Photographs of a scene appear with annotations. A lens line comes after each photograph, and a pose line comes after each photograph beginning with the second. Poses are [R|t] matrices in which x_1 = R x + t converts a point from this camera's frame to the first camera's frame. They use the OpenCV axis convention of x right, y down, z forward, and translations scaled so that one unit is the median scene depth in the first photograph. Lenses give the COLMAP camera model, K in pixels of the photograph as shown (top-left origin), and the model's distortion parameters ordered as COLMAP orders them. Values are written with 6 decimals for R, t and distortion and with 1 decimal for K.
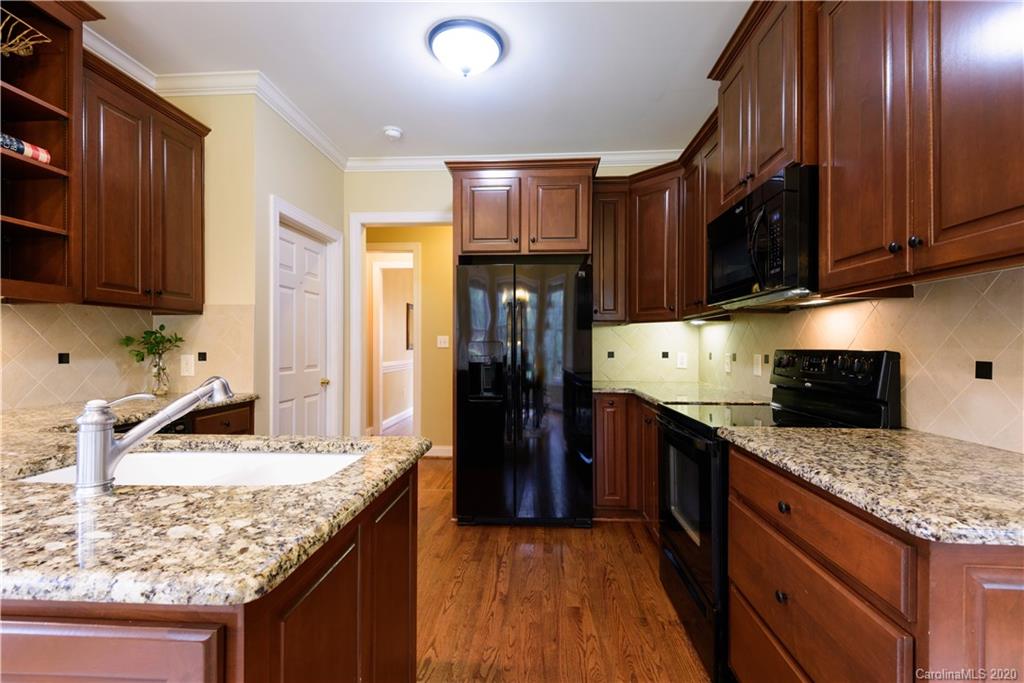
lens RADIAL K [[474.5, 0, 512.1], [0, 474.5, 342.9], [0, 0, 1]] dist [0.023313, -0.008255]
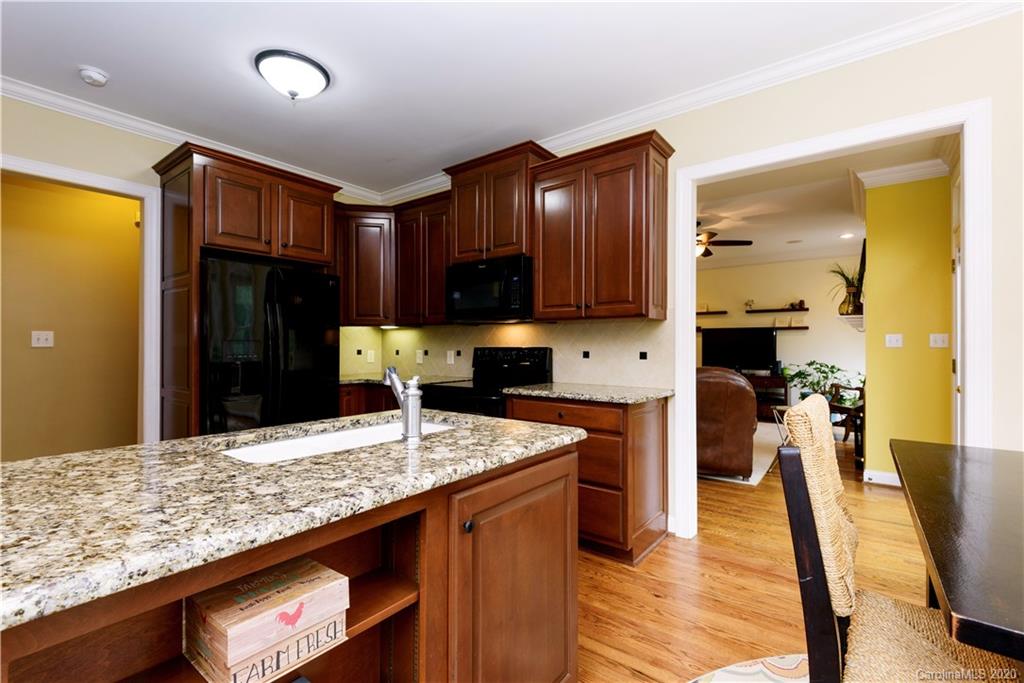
lens RADIAL K [[474.5, 0, 516.6], [0, 474.5, 344.5], [0, 0, 1]] dist [0.023313, -0.008255]
pose [[0.552788, 0.000833, 0.833322, -0.569017], [-0.004624, 0.999987, 0.002068, 0.000768], [-0.833309, -0.004996, 0.552784, -0.027133]]
